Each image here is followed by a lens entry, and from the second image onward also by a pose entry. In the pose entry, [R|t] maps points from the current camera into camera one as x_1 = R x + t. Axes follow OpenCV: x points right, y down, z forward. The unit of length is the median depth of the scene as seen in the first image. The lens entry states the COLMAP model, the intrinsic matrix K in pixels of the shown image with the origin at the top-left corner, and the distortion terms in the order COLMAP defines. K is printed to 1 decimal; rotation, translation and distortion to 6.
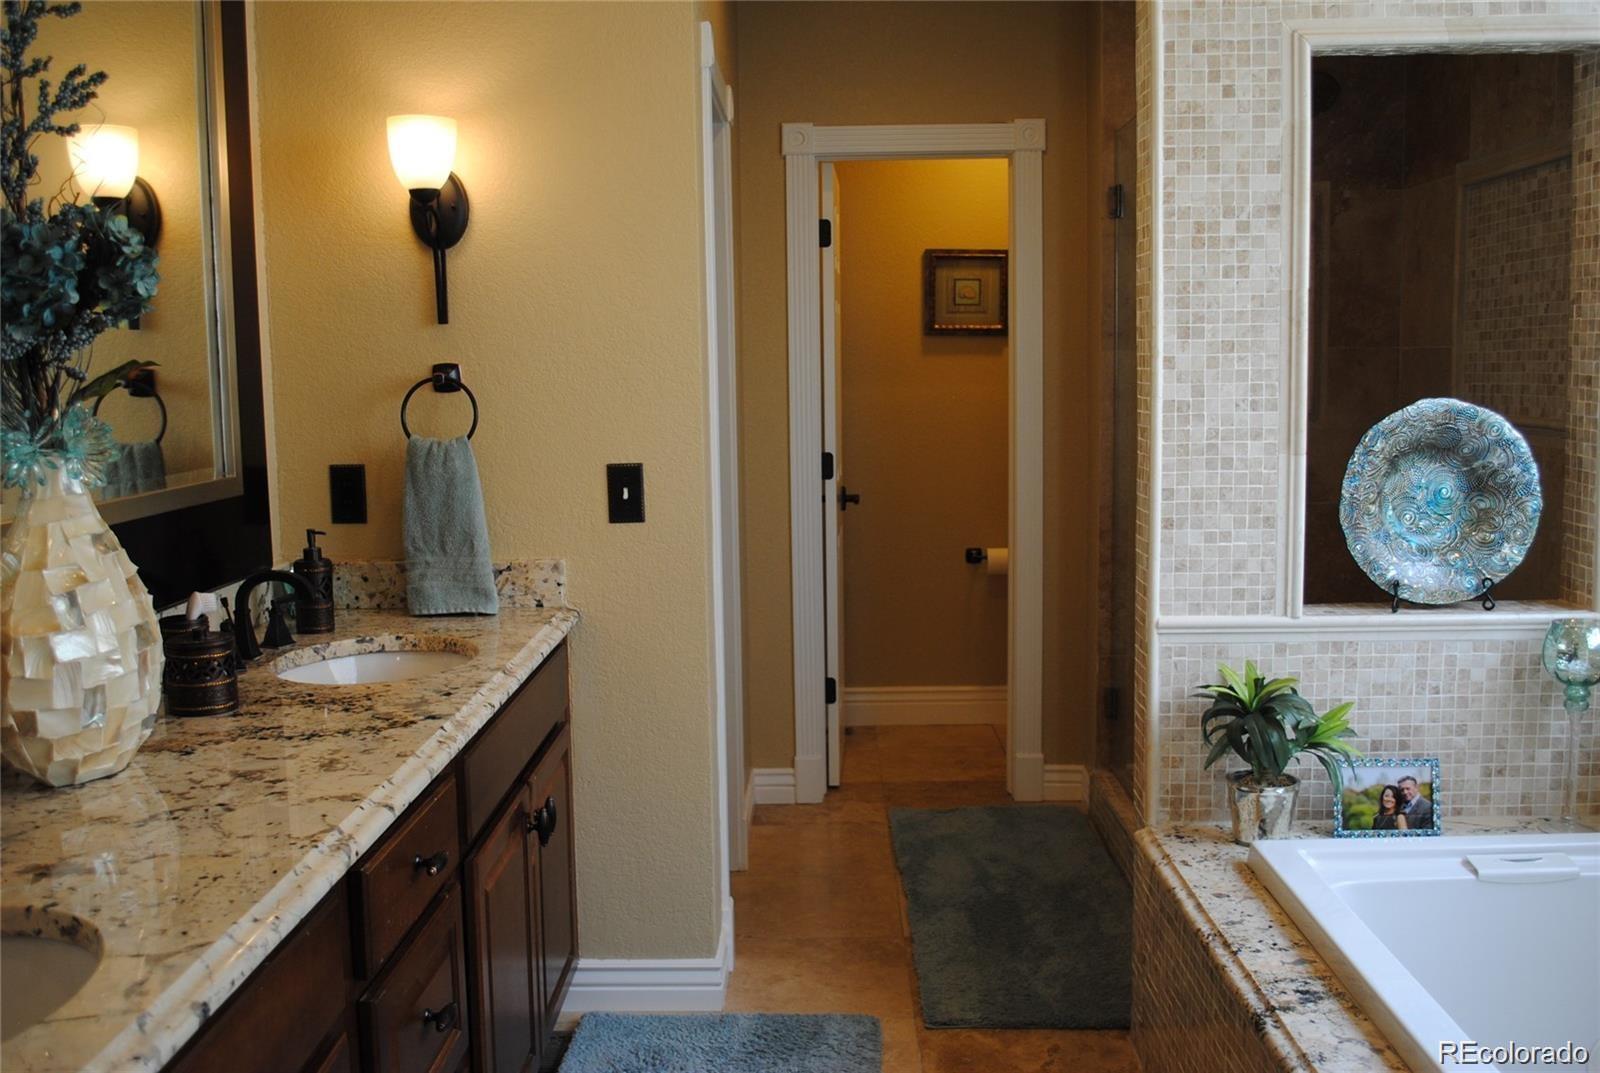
lens RADIAL K [[1486.3, 0, 799.2], [0, 1486.3, 535.0], [0, 0, 1]] dist [-0.056261, 0.000000]
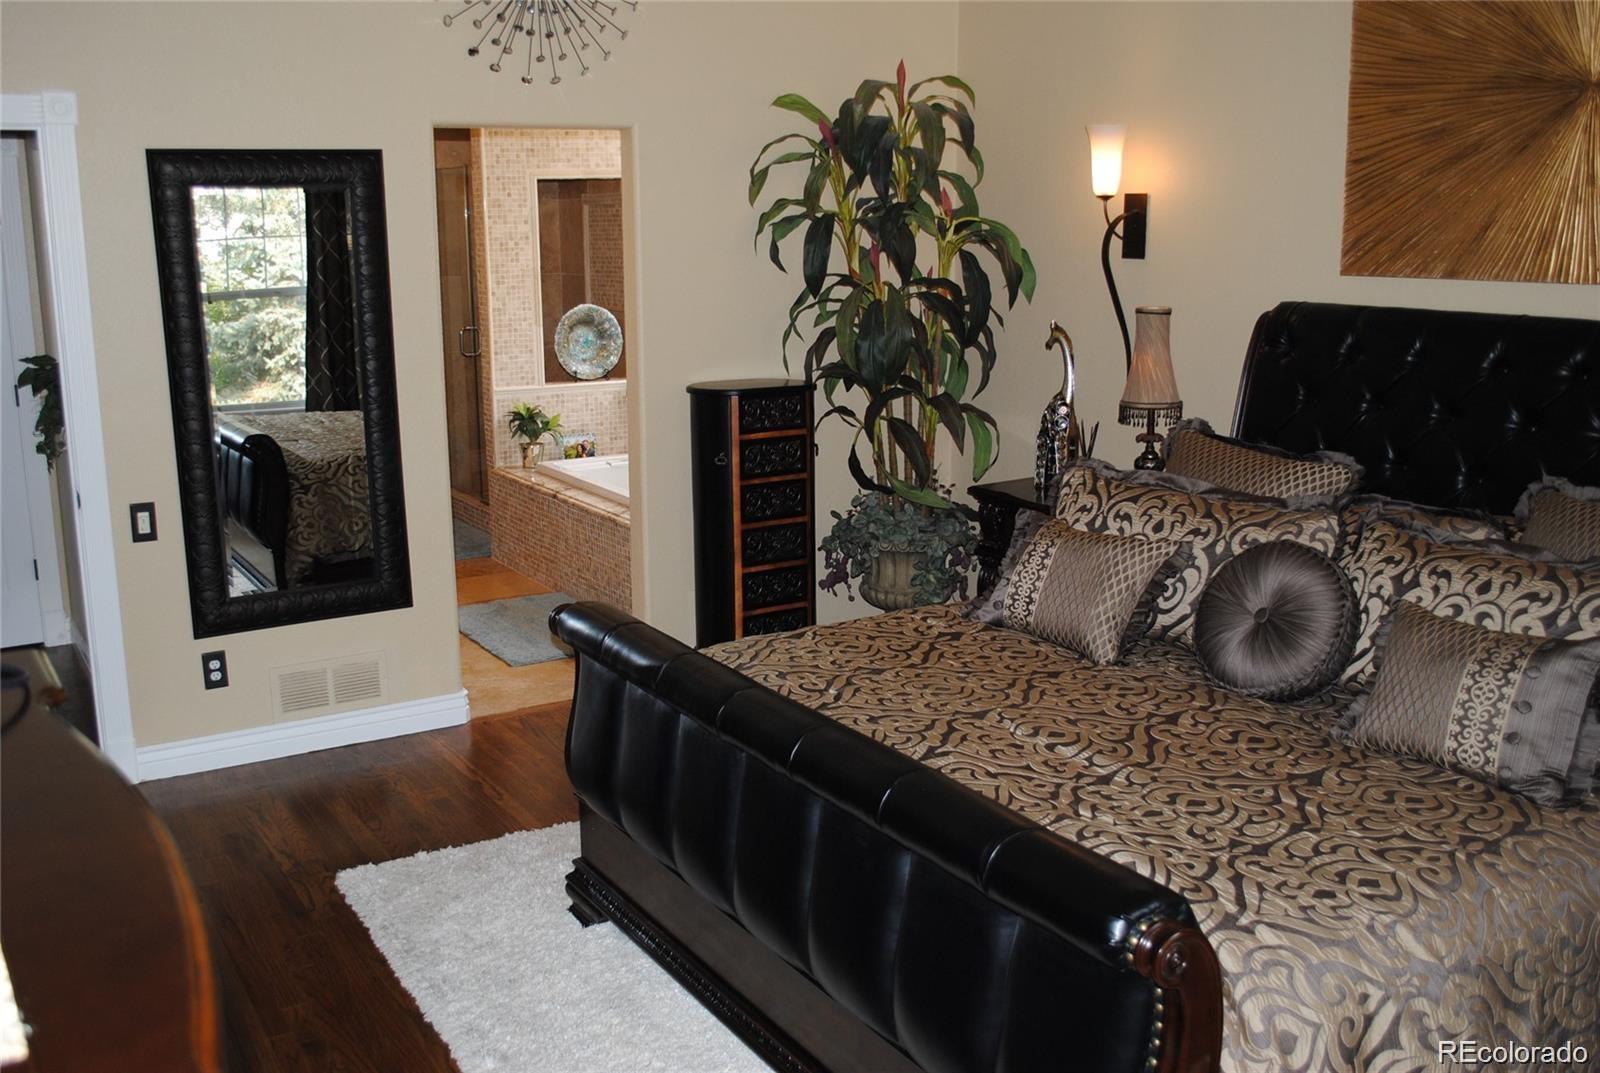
lens RADIAL K [[1486.3, 0, 800.7], [0, 1486.3, 536.9], [0, 0, 1]] dist [-0.056261, 0.000000]
pose [[0.839764, -0.102184, 0.533249, -0.763806], [0.055097, 0.993098, 0.103536, 0.076068], [-0.540148, -0.057566, 0.839599, -1.598845]]
